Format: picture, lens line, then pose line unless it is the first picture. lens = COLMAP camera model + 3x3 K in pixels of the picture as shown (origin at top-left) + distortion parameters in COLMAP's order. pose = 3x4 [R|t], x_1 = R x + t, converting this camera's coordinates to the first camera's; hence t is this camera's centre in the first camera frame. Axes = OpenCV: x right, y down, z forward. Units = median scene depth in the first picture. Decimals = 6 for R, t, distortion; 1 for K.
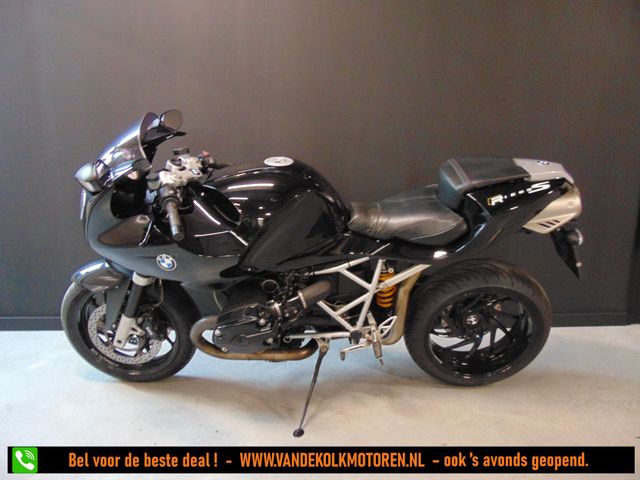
lens RADIAL K [[484.8, 0, 319.2], [0, 484.8, 237.1], [0, 0, 1]] dist [-0.033807, 0.041015]
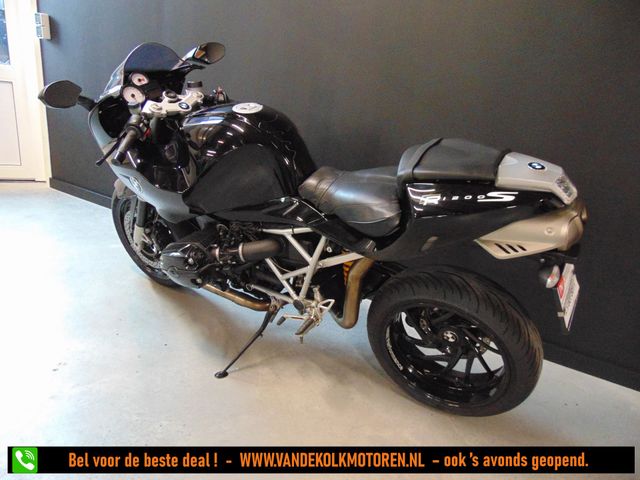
lens RADIAL K [[484.8, 0, 319.5], [0, 484.8, 238.6], [0, 0, 1]] dist [-0.033807, 0.041015]
pose [[0.861465, 0.270181, -0.429976, 0.502922], [-0.213569, 0.960955, 0.175939, -0.102635], [0.460723, -0.059736, 0.885531, 0.192777]]
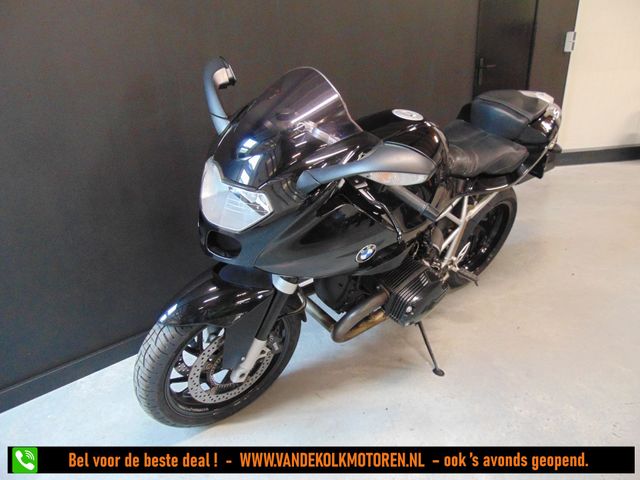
lens RADIAL K [[484.8, 0, 316.2], [0, 484.8, 240.4], [0, 0, 1]] dist [-0.033807, 0.041015]
pose [[0.737904, -0.274163, 0.616711, -0.816034], [0.168235, 0.959649, 0.225323, -0.158155], [-0.653602, -0.062515, 0.754252, 0.387216]]
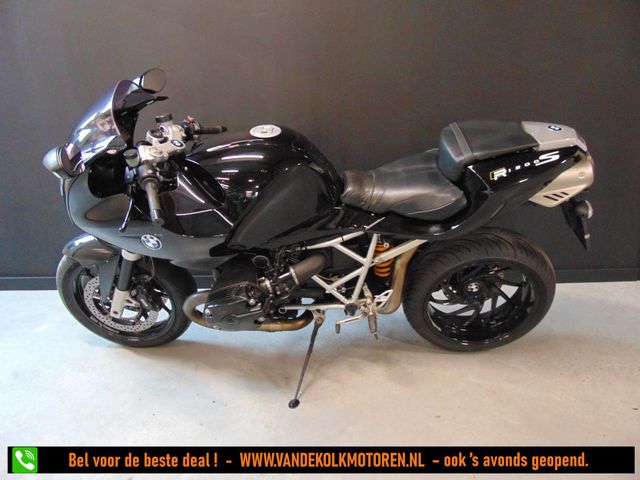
lens RADIAL K [[484.8, 0, 319.0], [0, 484.8, 240.4], [0, 0, 1]] dist [-0.033807, 0.041015]
pose [[0.999430, -0.008856, -0.032574, 0.045517], [0.013757, 0.988056, 0.153478, -0.086616], [0.030825, -0.153839, 0.987615, 0.052139]]
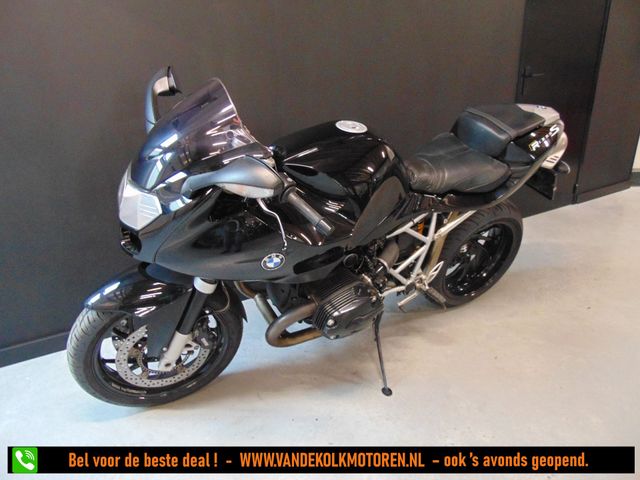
lens RADIAL K [[484.8, 0, 316.3], [0, 484.8, 239.1], [0, 0, 1]] dist [-0.033807, 0.041015]
pose [[0.867577, -0.200468, 0.455107, -0.577222], [0.125734, 0.973841, 0.189275, -0.126732], [-0.481145, -0.106989, 0.870088, 0.203826]]
